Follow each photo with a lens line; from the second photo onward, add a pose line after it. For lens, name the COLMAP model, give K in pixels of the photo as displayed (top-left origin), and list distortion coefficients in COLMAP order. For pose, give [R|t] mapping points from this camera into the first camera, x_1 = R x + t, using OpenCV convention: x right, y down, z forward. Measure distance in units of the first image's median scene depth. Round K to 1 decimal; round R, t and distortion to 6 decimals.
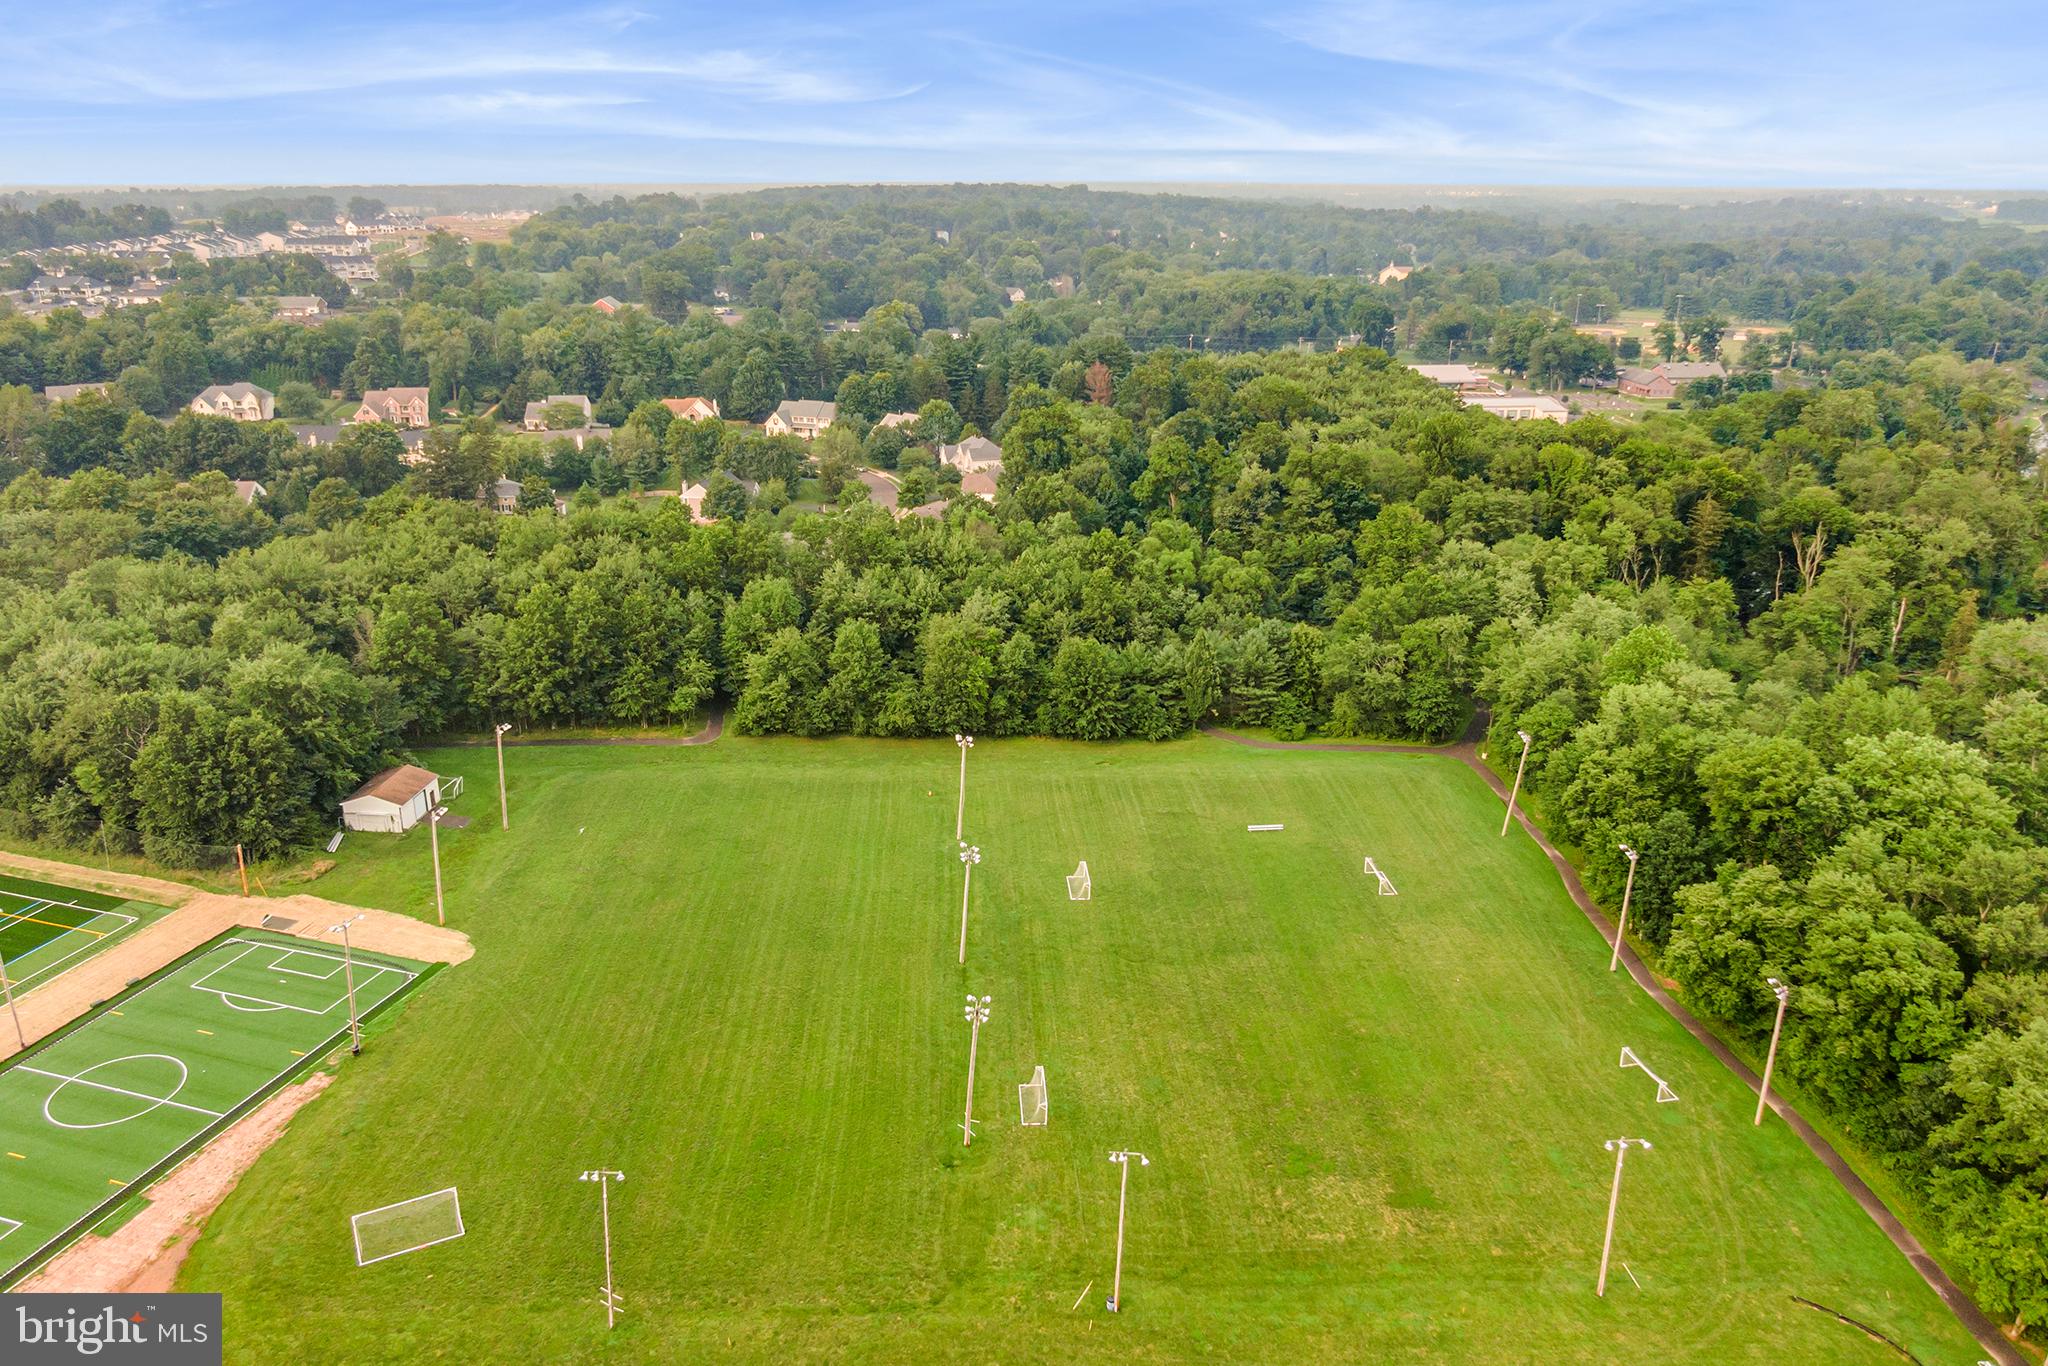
lens RADIAL K [[1476.8, 0, 1024.0], [0, 1476.8, 683.0], [0, 0, 1]] dist [0.045416, -0.073609]
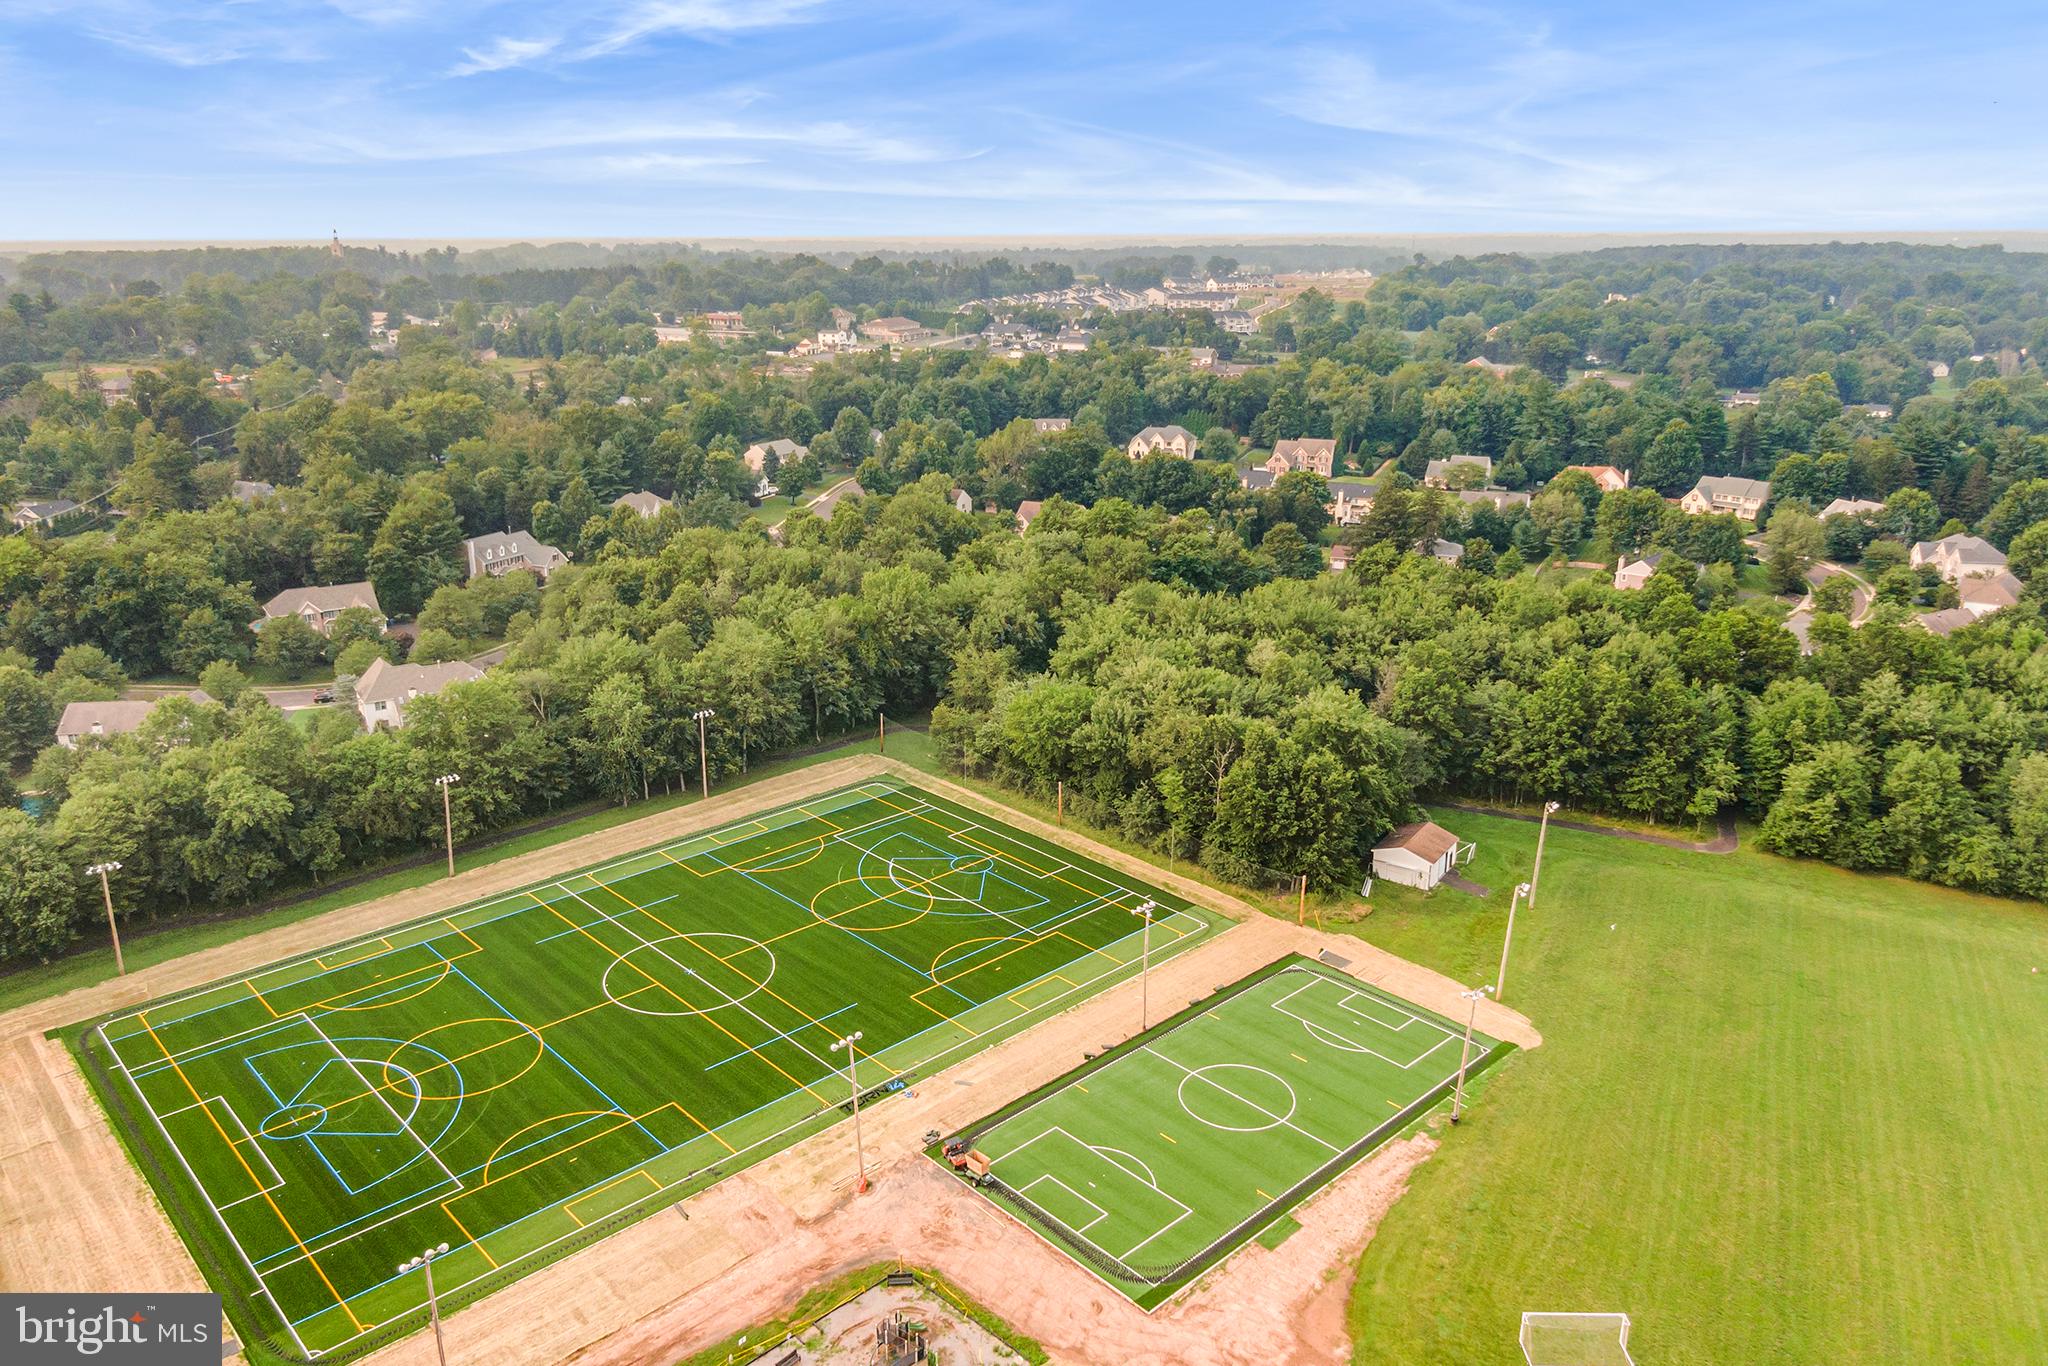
lens RADIAL K [[1476.8, 0, 1024.0], [0, 1476.8, 683.0], [0, 0, 1]] dist [0.045416, -0.073609]
pose [[0.870411, 0.140163, -0.471952, -0.171339], [-0.157262, 0.987552, 0.003254, 0.001694], [0.466533, 0.071387, 0.881618, -0.015613]]
